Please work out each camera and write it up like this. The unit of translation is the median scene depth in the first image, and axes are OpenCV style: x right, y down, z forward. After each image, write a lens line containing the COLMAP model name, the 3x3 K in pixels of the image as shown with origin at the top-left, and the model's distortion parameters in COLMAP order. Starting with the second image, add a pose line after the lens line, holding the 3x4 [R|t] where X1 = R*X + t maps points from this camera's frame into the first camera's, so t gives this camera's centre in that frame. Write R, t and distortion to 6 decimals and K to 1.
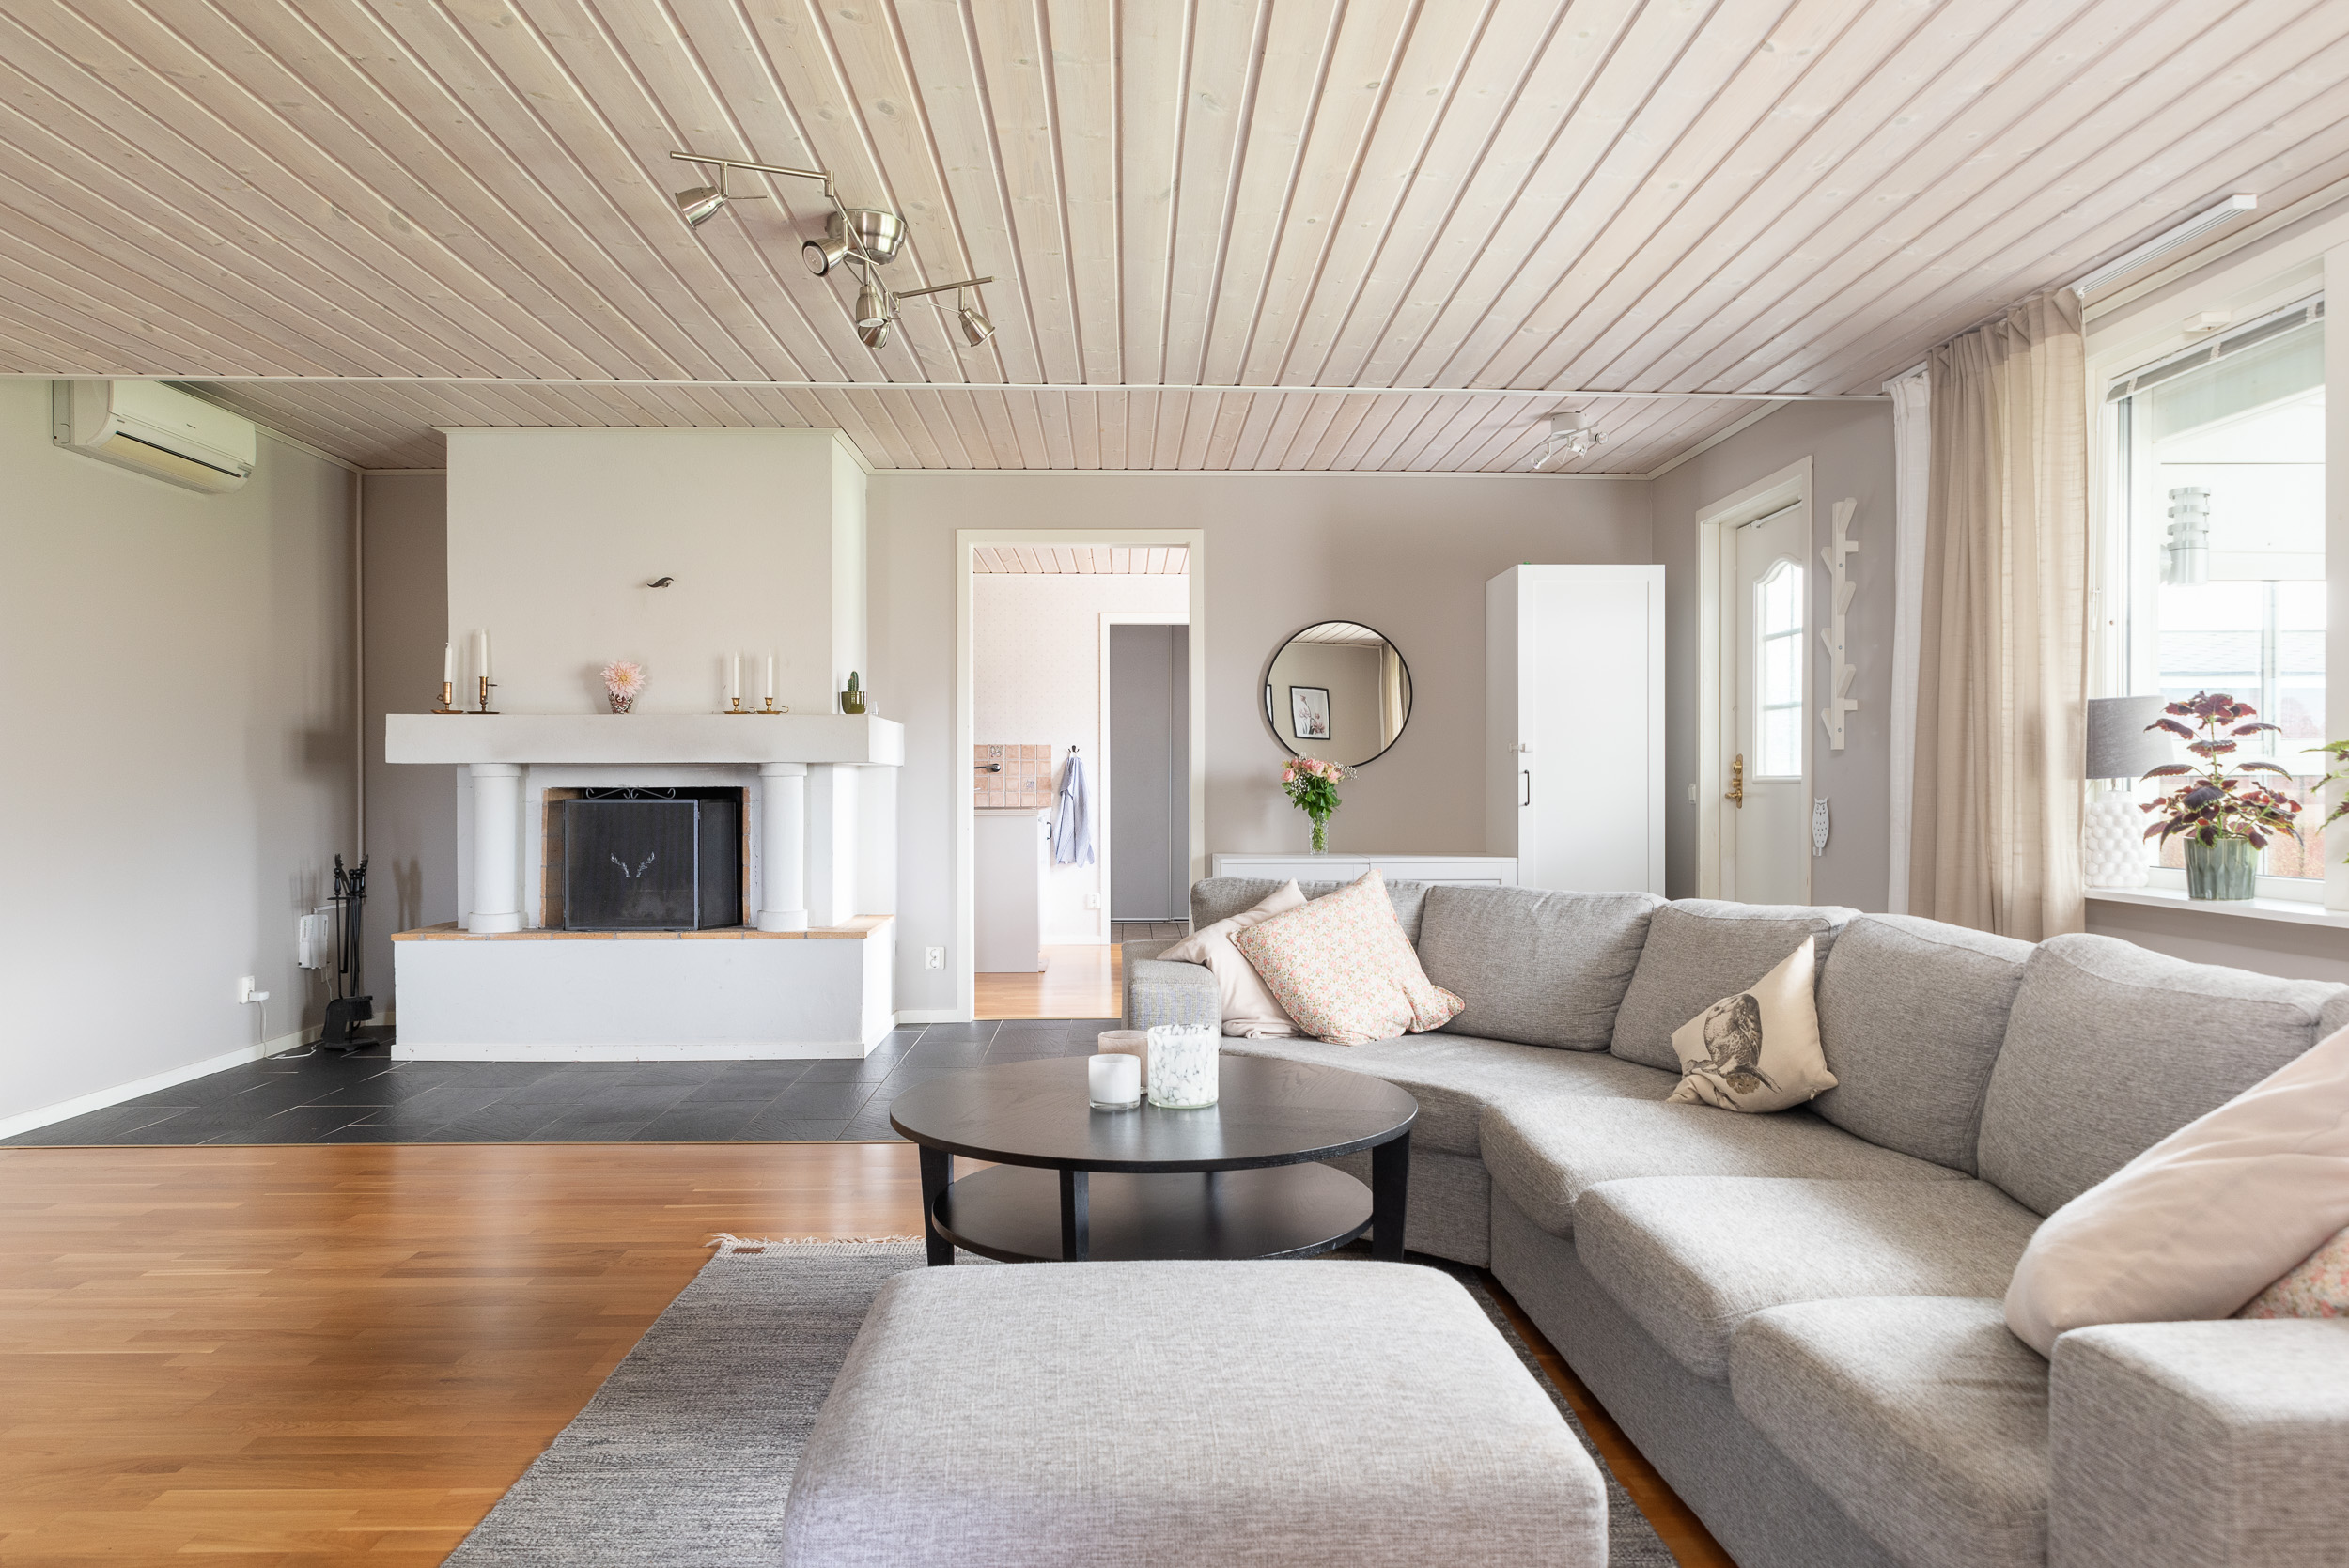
lens RADIAL K [[1642.4, 0, 1174.5], [0, 1642.4, 784.0], [0, 0, 1]] dist [-0.000061, 0.000354]
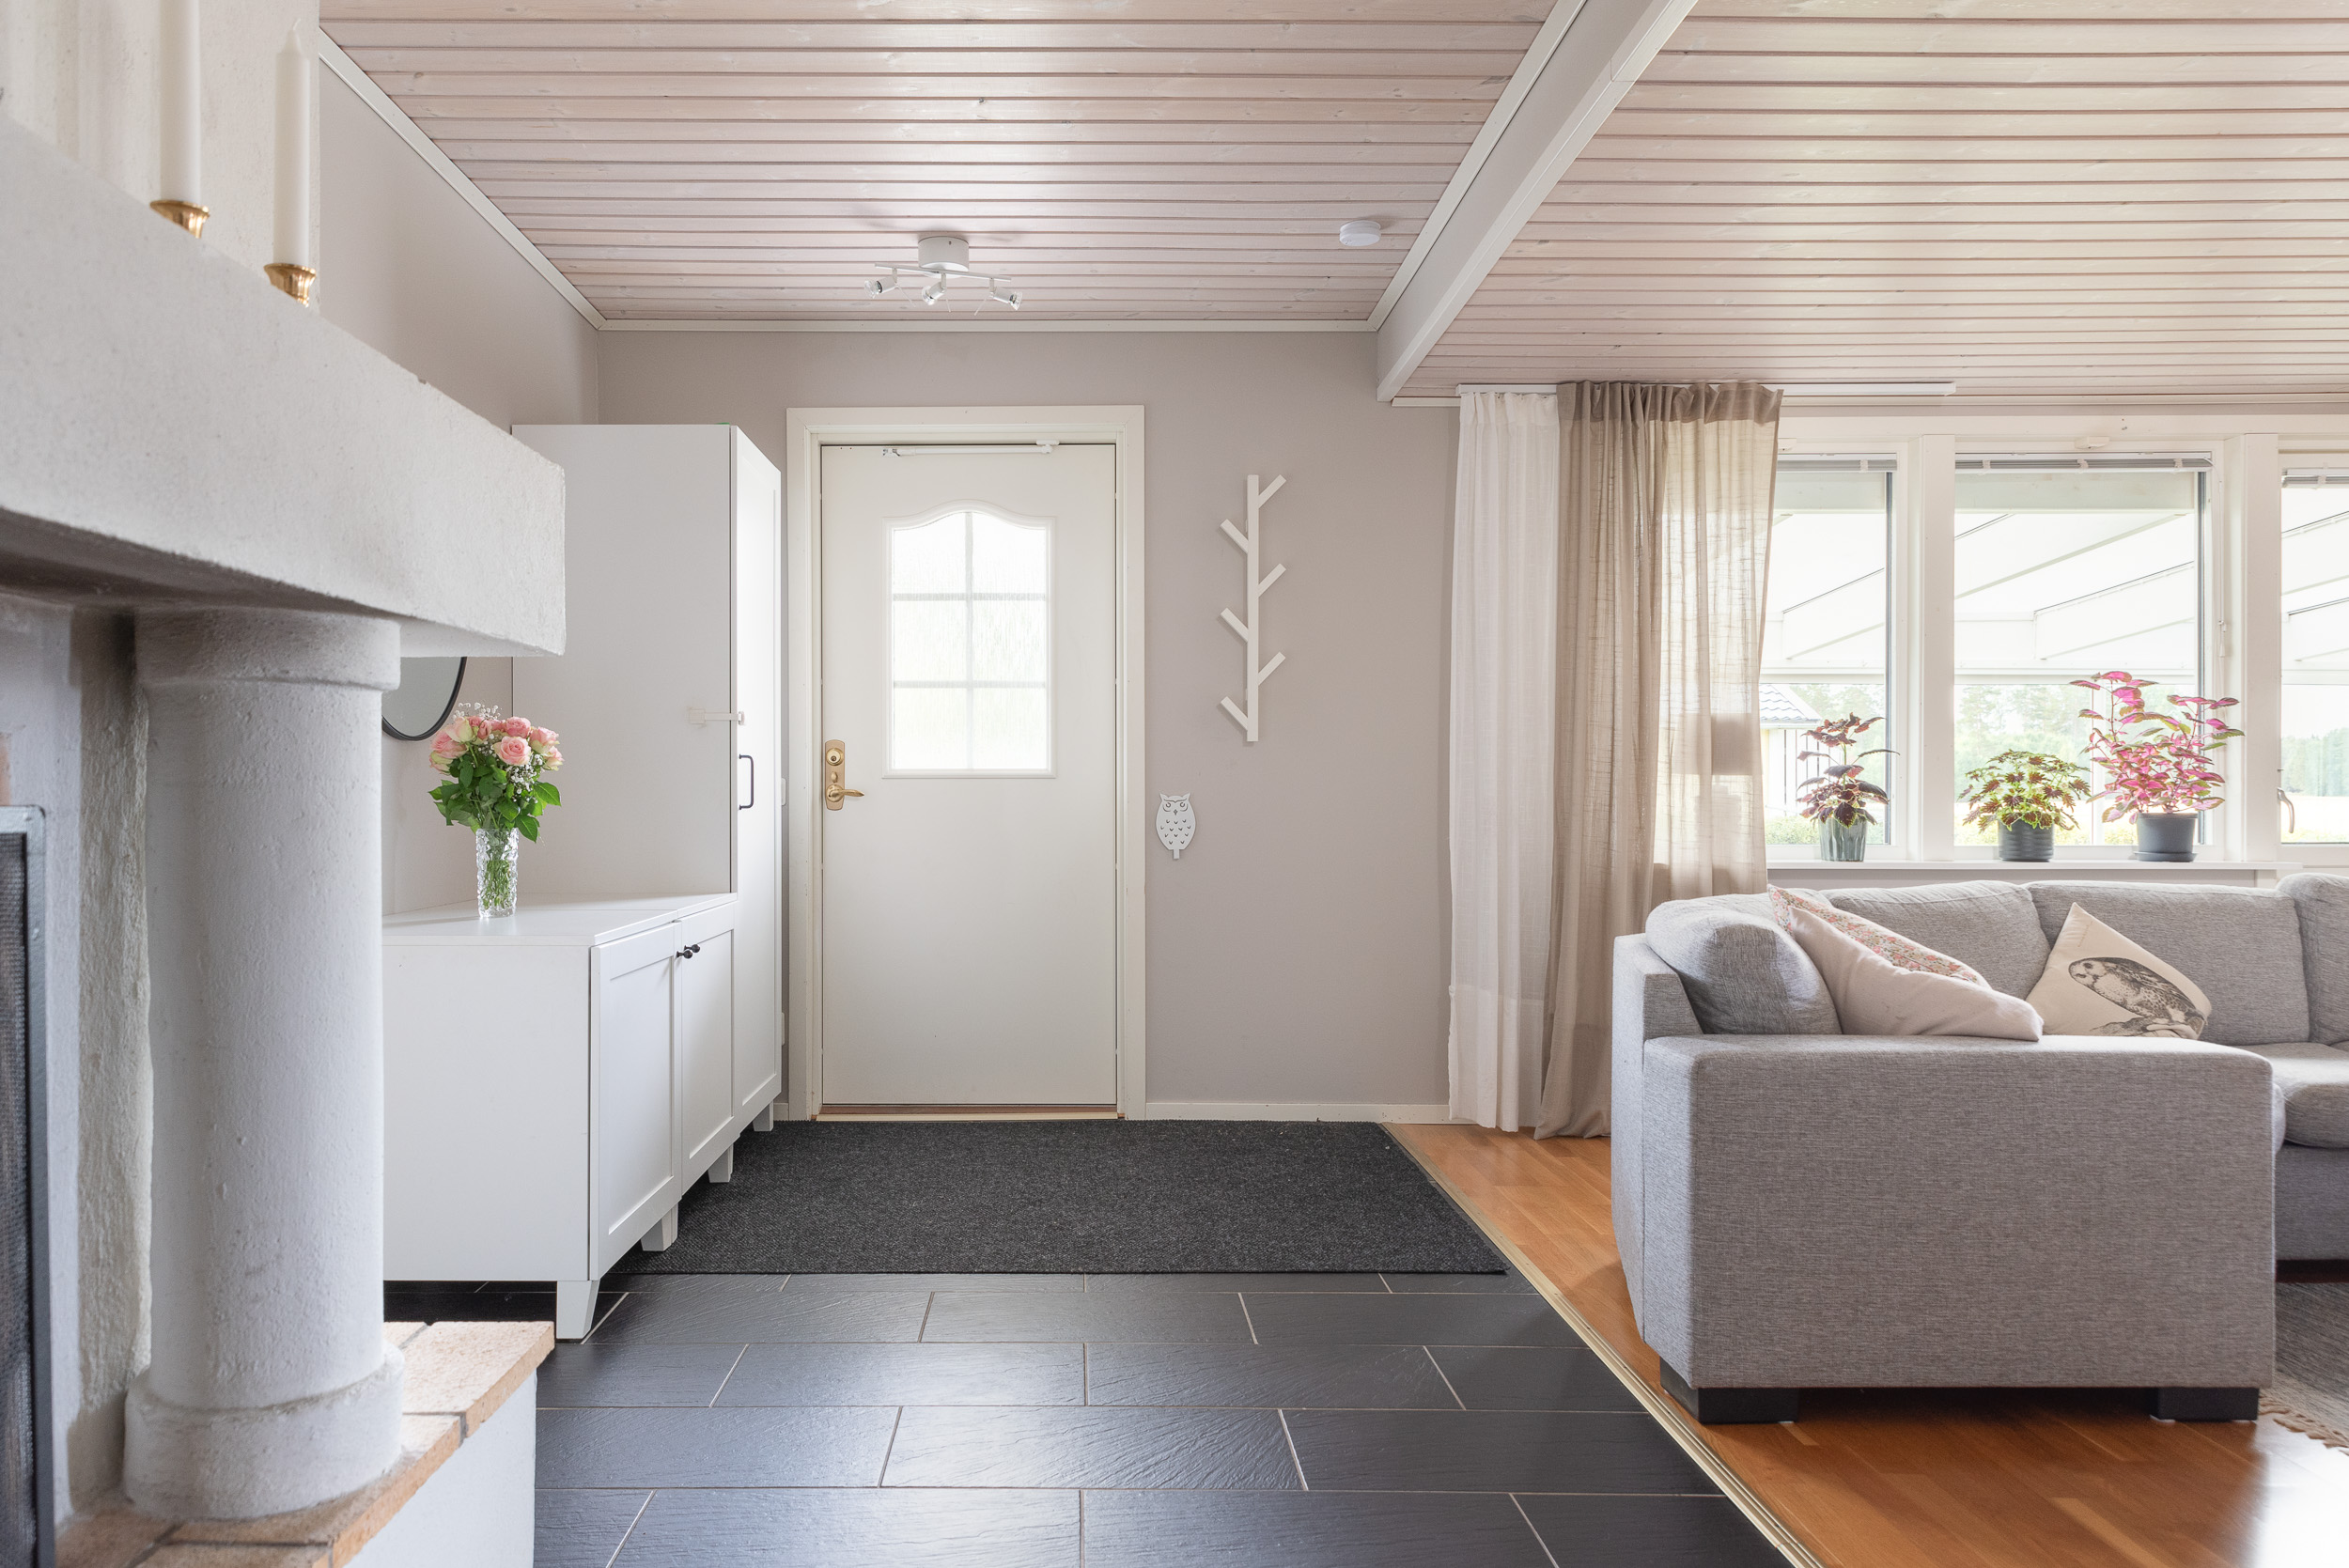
lens RADIAL K [[1642.4, 0, 1174.5], [0, 1642.4, 784.0], [0, 0, 1]] dist [-0.000061, 0.000354]
pose [[0.028249, 0.011404, 0.999536, -0.418571], [-0.001693, 0.999934, -0.011360, 0.010730], [-0.999599, -0.001372, 0.028266, 0.816087]]
